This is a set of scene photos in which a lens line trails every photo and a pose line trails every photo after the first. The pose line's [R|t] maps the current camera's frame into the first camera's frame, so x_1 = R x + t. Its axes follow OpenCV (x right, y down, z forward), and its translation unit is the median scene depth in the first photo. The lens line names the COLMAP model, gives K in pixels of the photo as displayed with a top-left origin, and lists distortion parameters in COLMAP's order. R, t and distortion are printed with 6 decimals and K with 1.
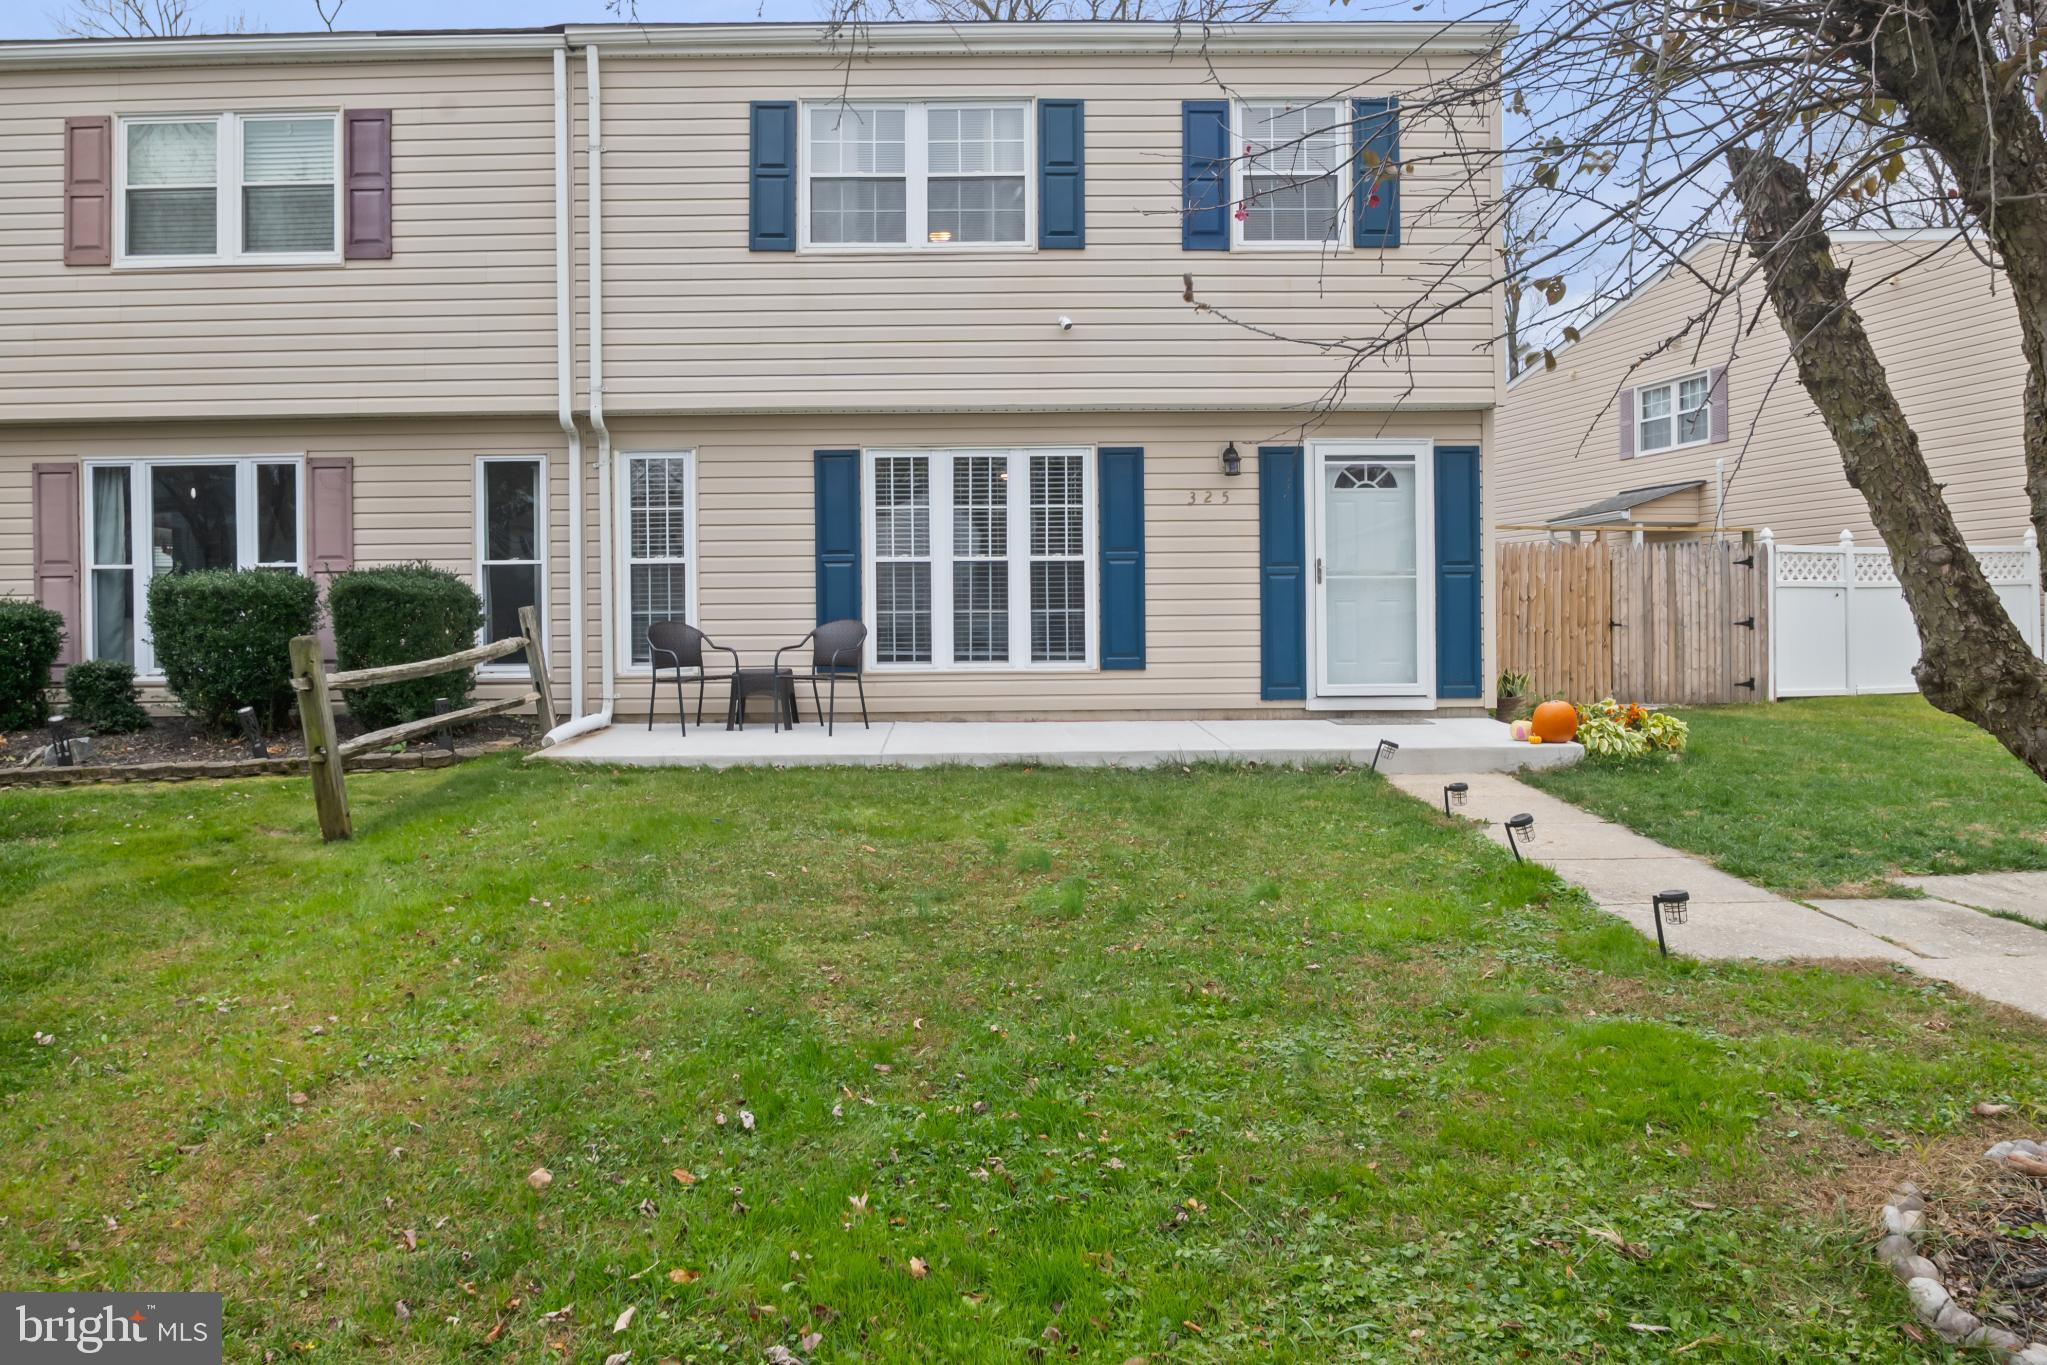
lens RADIAL K [[1500.3, 0, 1019.1], [0, 1500.3, 663.4], [0, 0, 1]] dist [-0.025729, 0.003629]
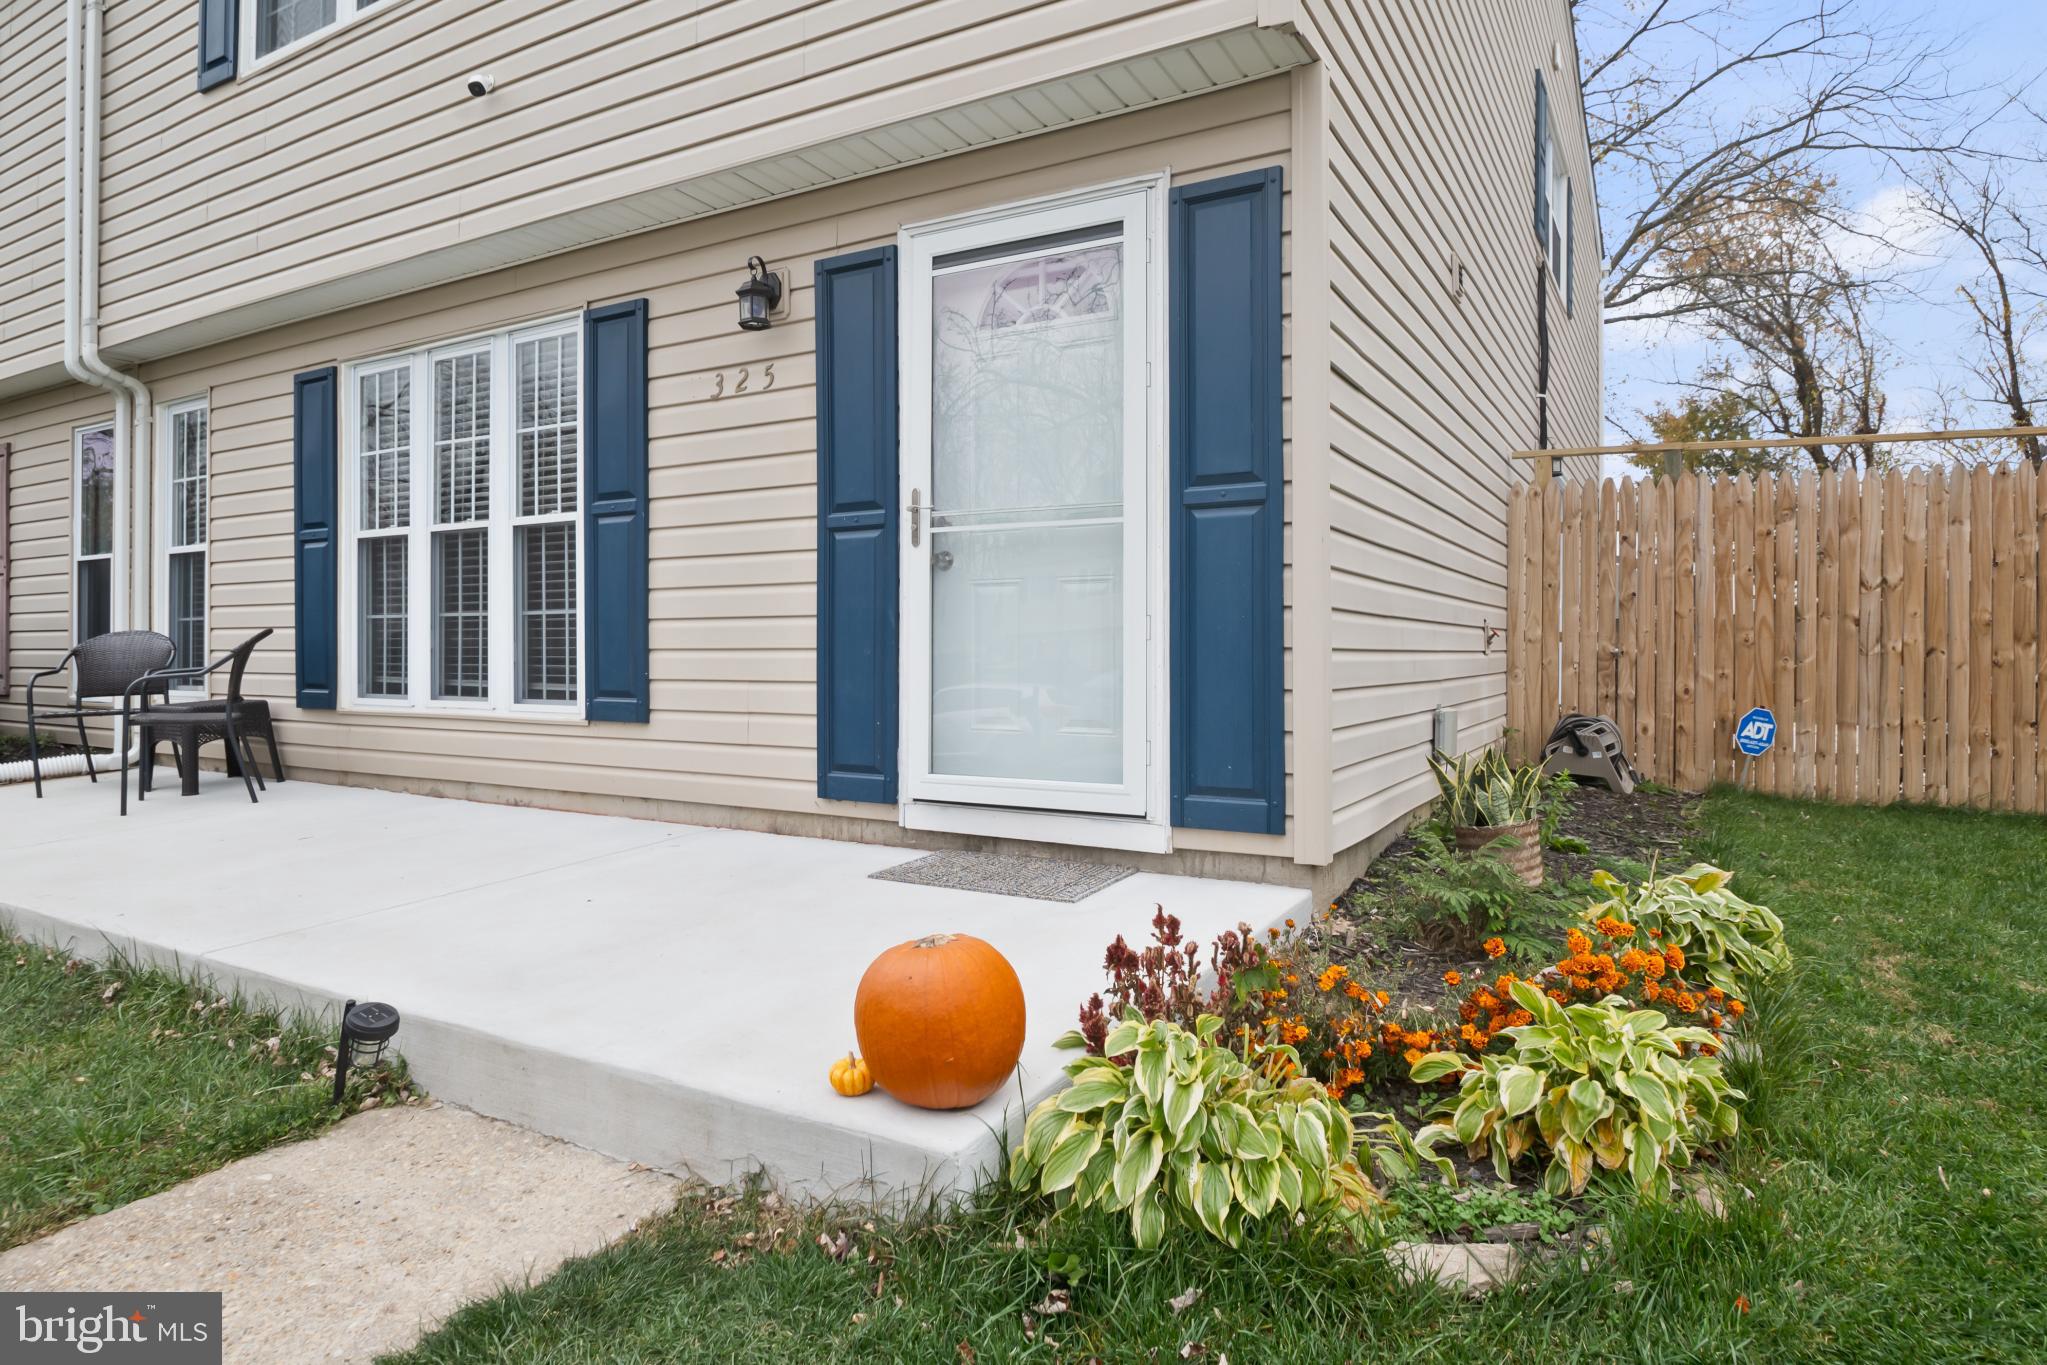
lens RADIAL K [[1182.4, 0, 1034.5], [0, 1182.4, 654.0], [0, 0, 1]] dist [-0.014289, -0.000456]
pose [[0.850379, 0.010425, -0.526068, 0.415721], [-0.014509, 0.999888, -0.003639, -0.020467], [0.525971, 0.010727, 0.850435, 0.721391]]
